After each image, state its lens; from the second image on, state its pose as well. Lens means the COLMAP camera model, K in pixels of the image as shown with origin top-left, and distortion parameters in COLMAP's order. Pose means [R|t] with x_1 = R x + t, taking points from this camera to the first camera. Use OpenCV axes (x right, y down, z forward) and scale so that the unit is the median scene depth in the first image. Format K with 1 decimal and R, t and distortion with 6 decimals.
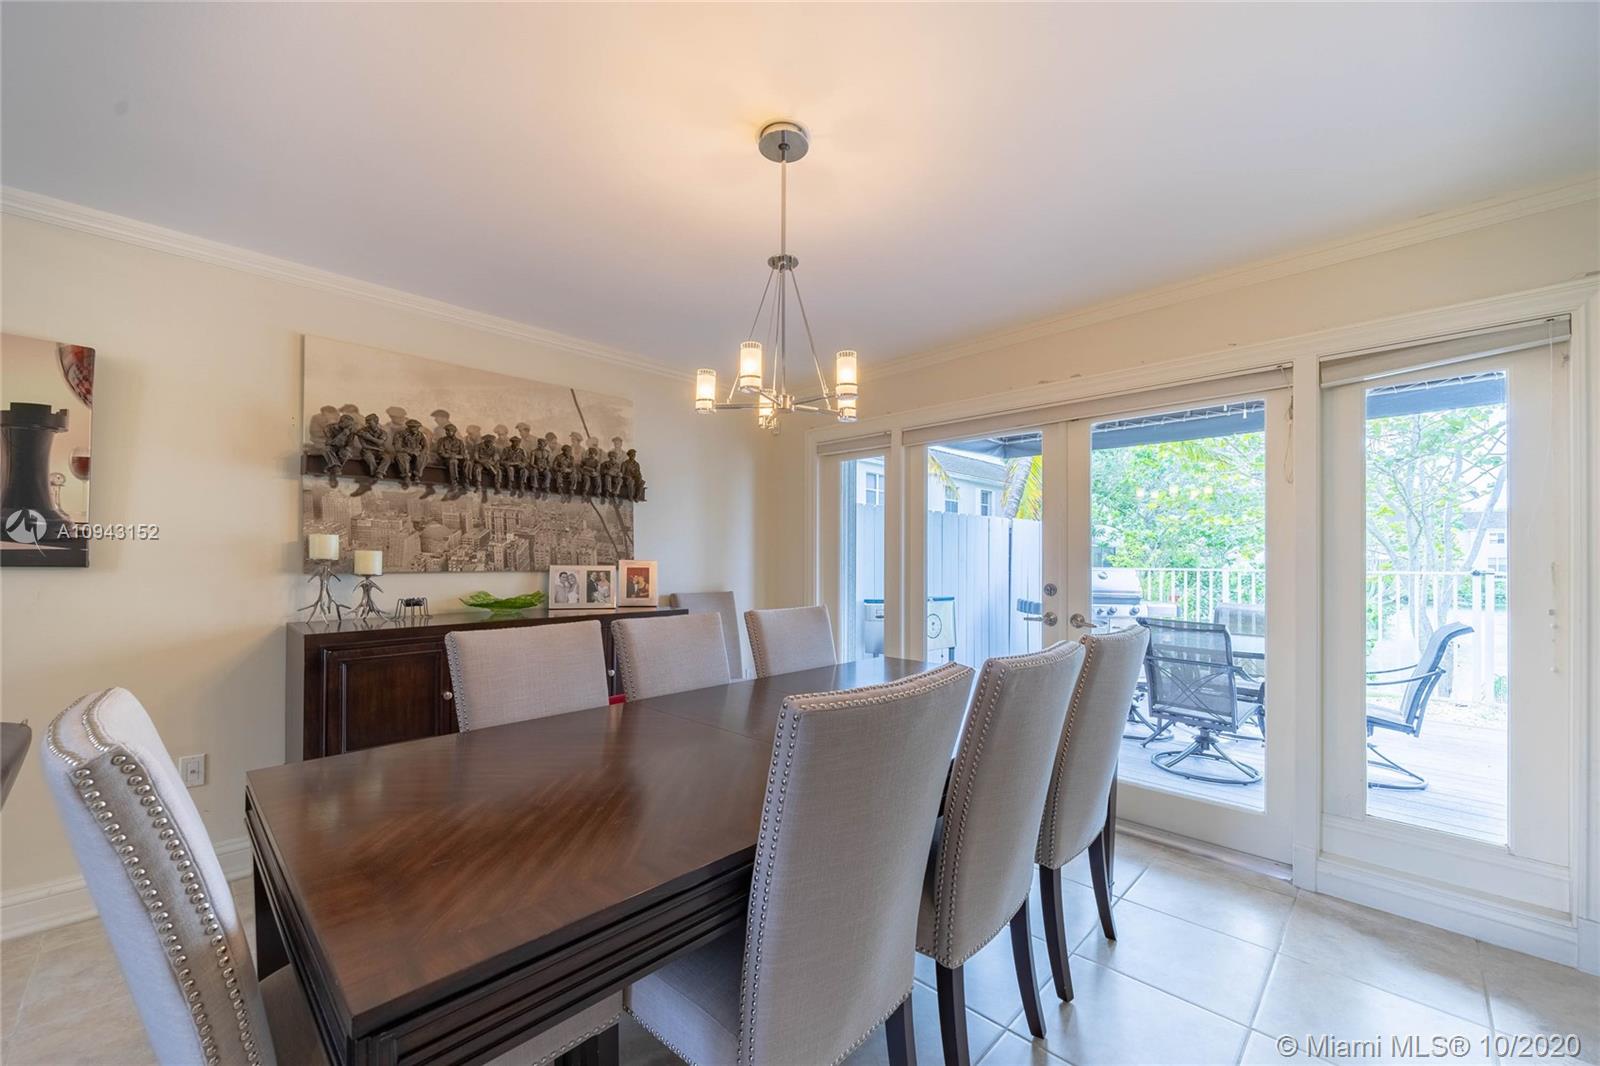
lens RADIAL K [[623.7, 0, 797.5], [0, 623.7, 542.9], [0, 0, 1]] dist [0.001893, 0.000170]
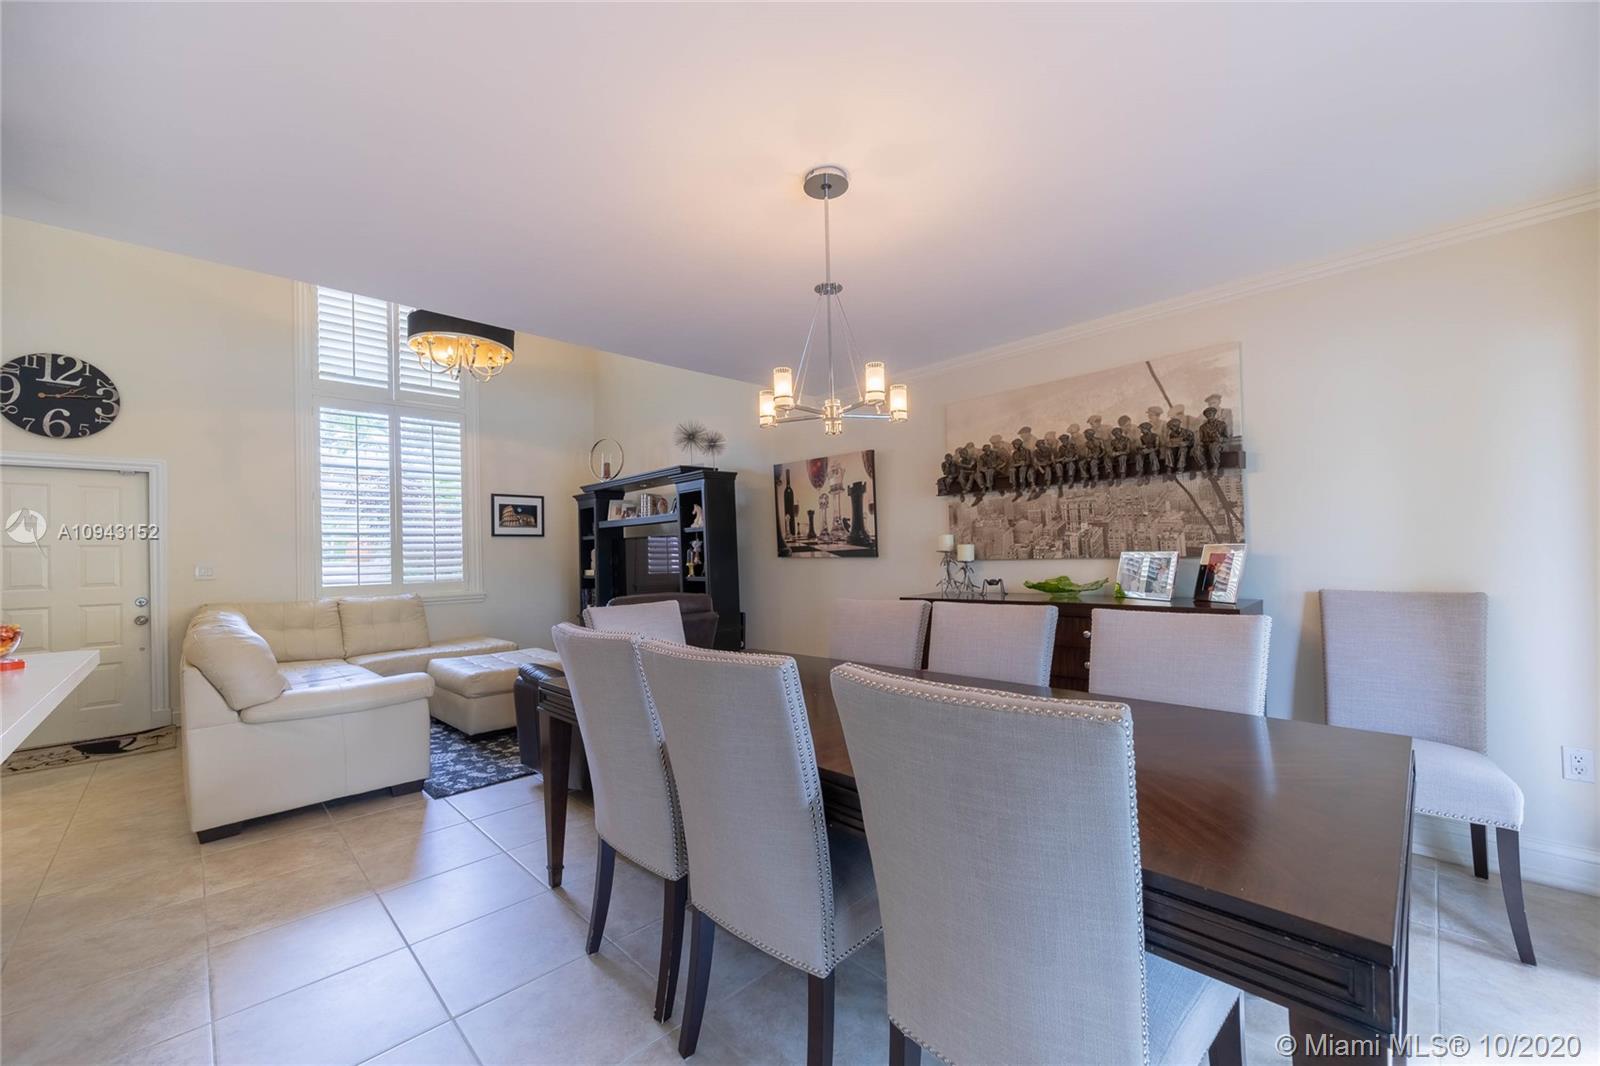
lens RADIAL K [[623.7, 0, 798.1], [0, 623.7, 538.8], [0, 0, 1]] dist [0.001893, 0.000170]
pose [[-0.020269, -0.030812, -0.999320, 0.622006], [0.049700, 0.998258, -0.031787, 0.021768], [0.998559, -0.050311, -0.018702, 0.534830]]
